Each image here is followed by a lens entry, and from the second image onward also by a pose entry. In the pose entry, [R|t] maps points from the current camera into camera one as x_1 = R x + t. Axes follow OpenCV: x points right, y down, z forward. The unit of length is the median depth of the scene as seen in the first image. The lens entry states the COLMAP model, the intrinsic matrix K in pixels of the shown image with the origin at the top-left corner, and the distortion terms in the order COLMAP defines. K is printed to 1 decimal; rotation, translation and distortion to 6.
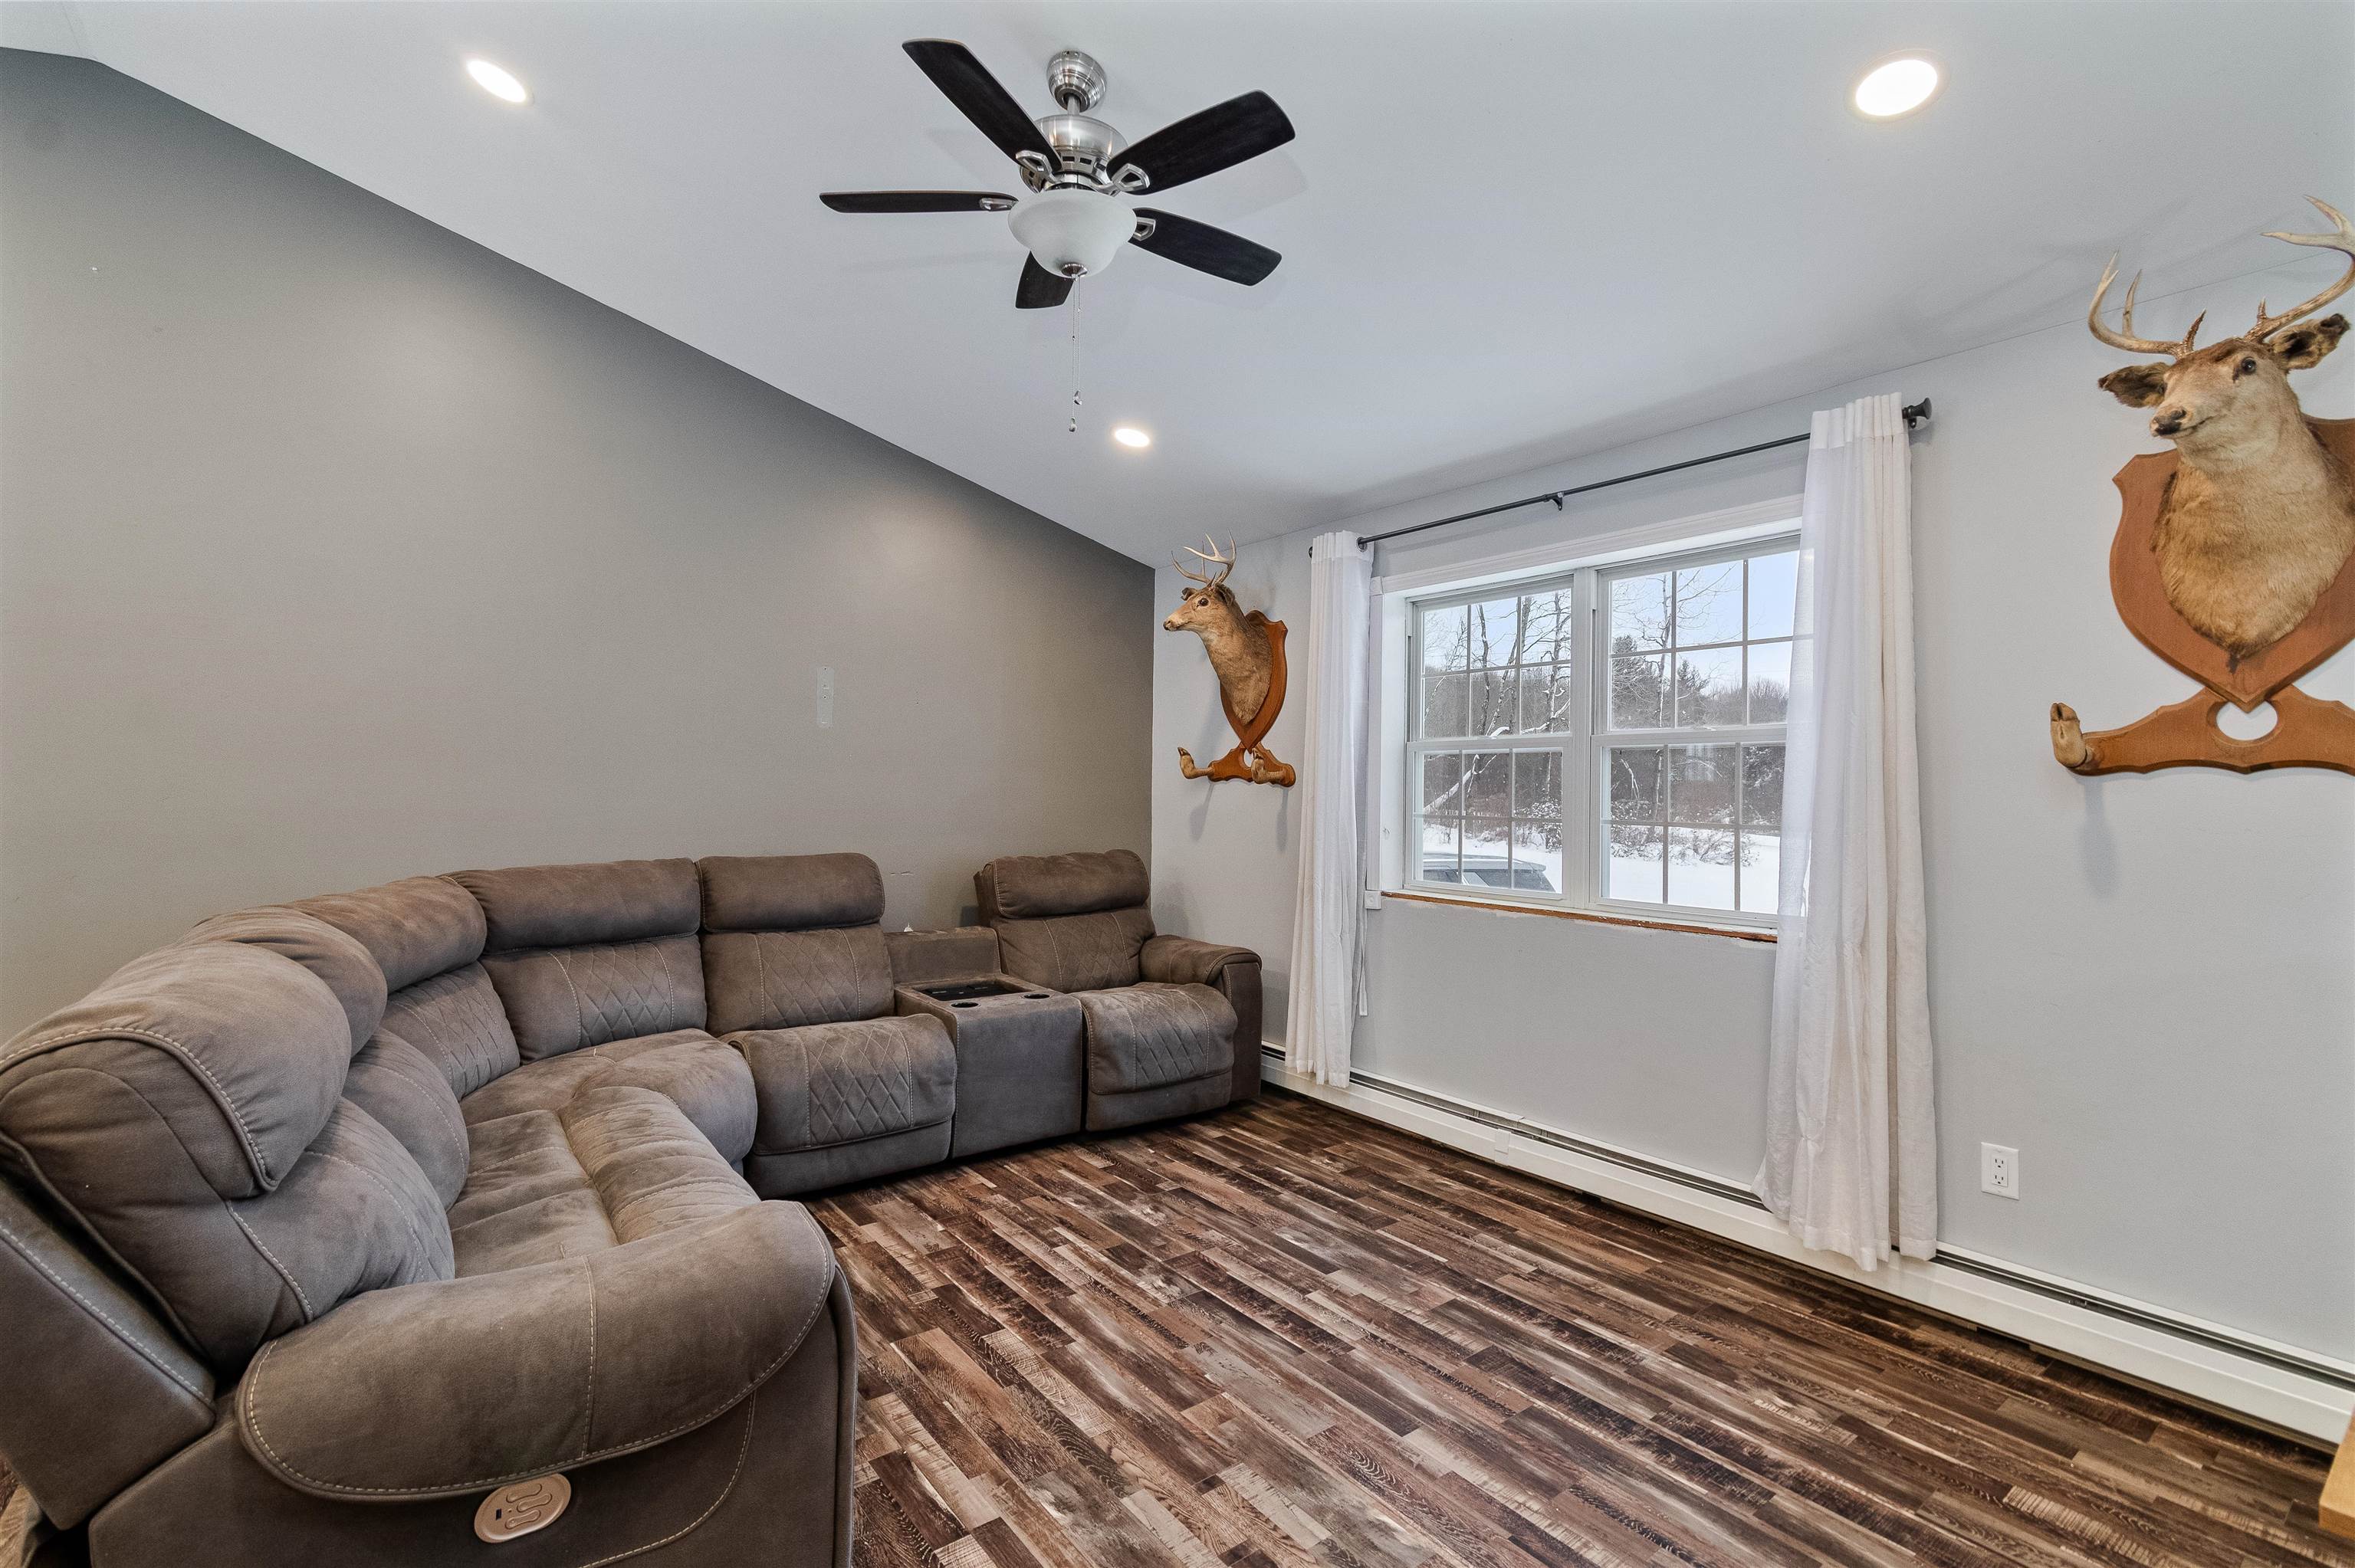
lens RADIAL K [[1058.2, 0, 1186.3], [0, 1058.2, 783.7], [0, 0, 1]] dist [0.002666, -0.000713]
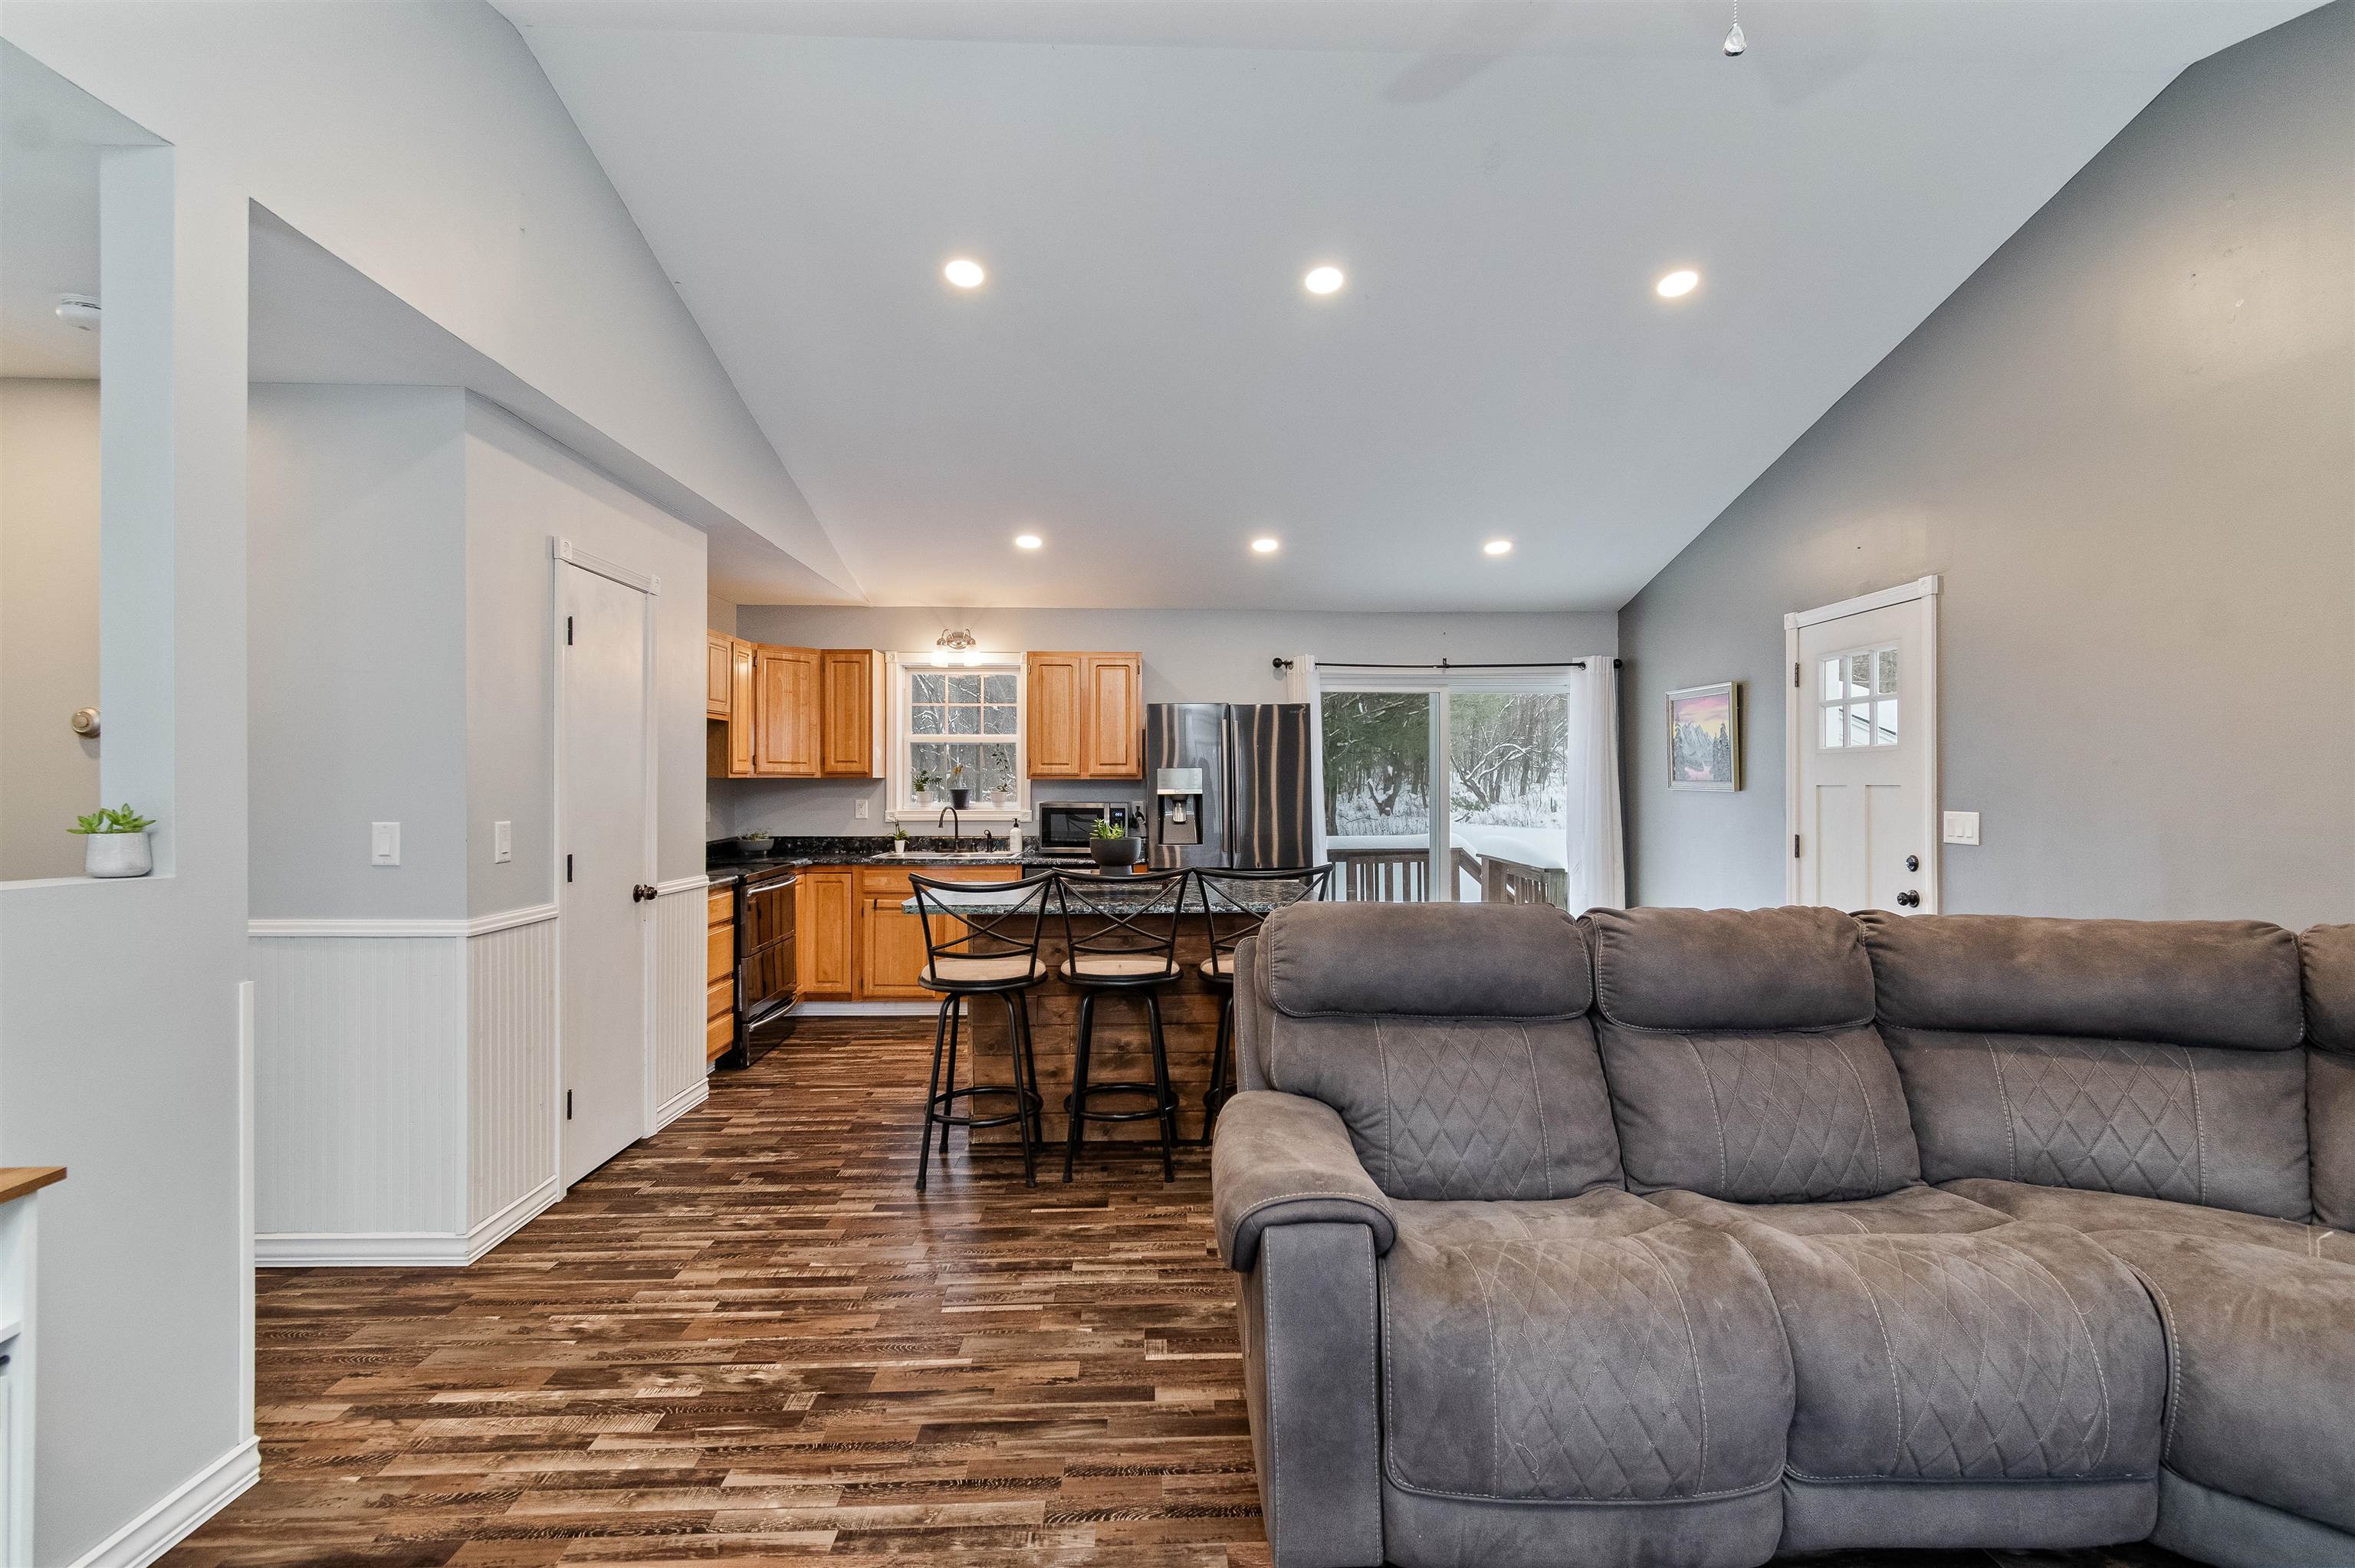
lens RADIAL K [[1084.4, 0, 1191.8], [0, 1084.4, 785.6], [0, 0, 1]] dist [0.002942, 0.000420]
pose [[-0.577228, -0.012565, -0.816487, 0.354550], [-0.003027, 0.999908, -0.013247, 0.005256], [0.816578, -0.005175, -0.577212, 0.884580]]
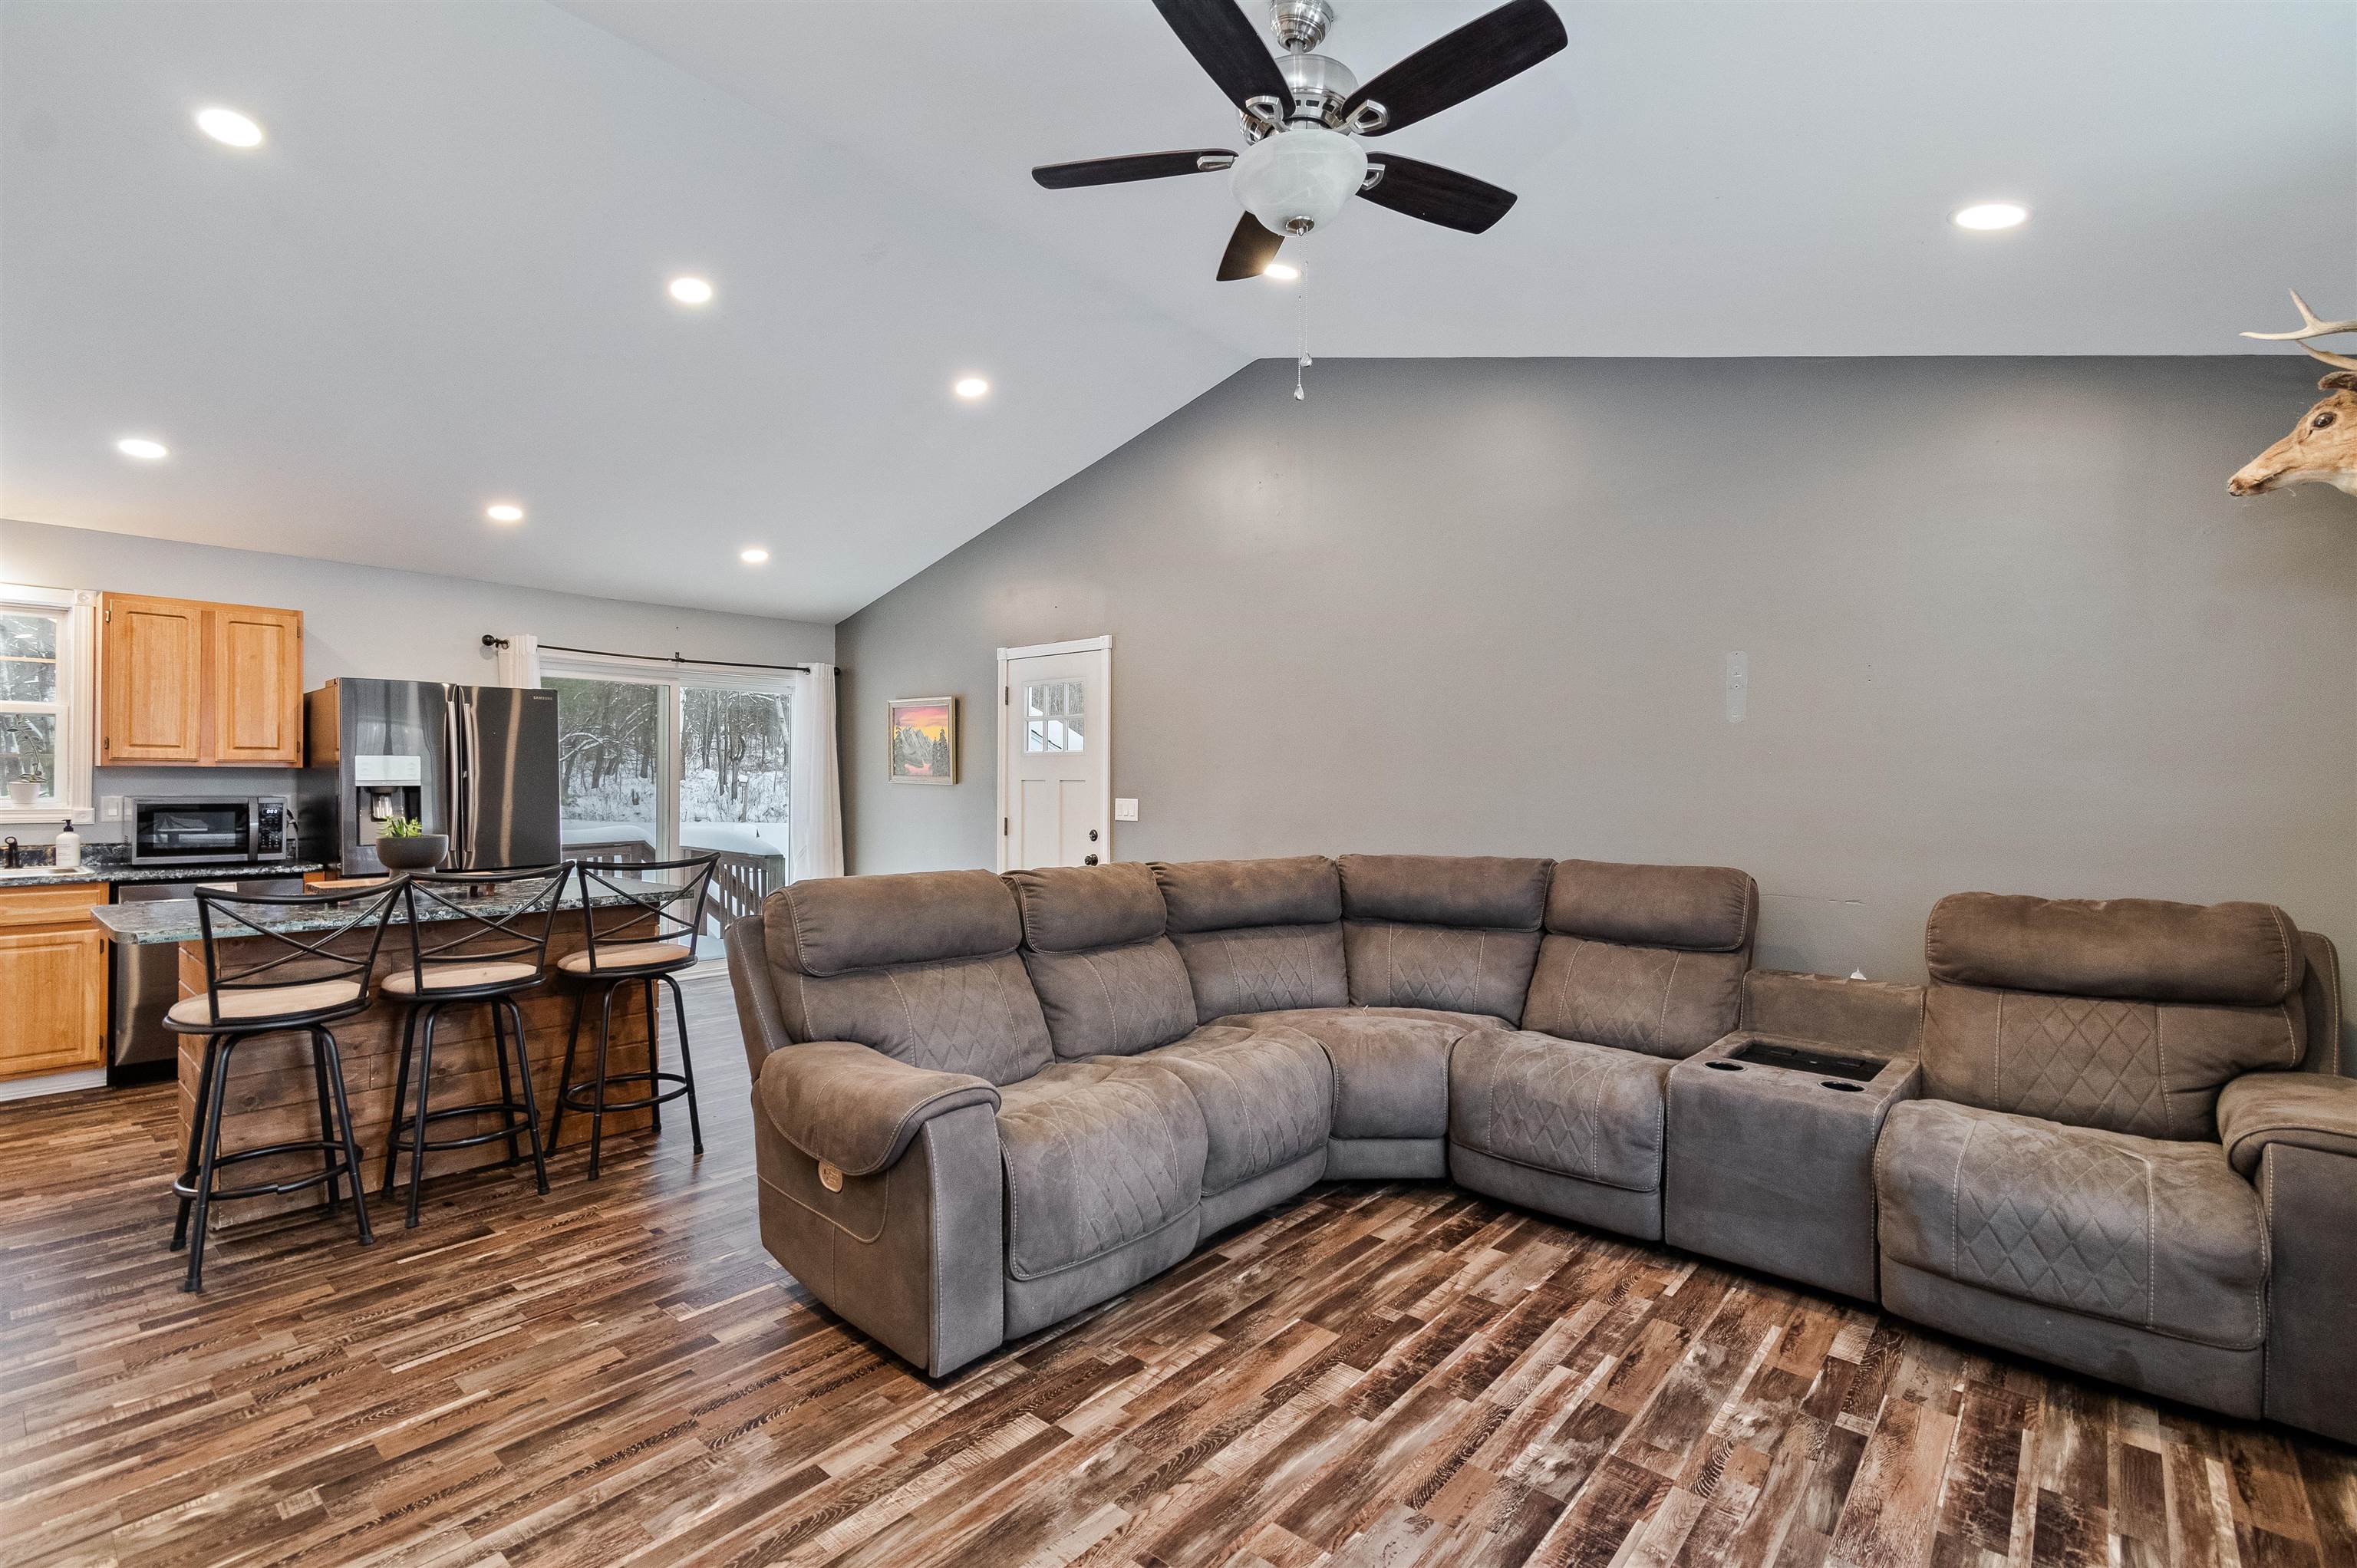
lens RADIAL K [[1059.2, 0, 1187.3], [0, 1059.2, 783.7], [0, 0, 1]] dist [0.002666, -0.000713]
pose [[0.204390, -0.008996, -0.978848, 0.631672], [0.000946, 0.999959, -0.008992, 0.006998], [0.978889, 0.000912, 0.204390, 0.586022]]
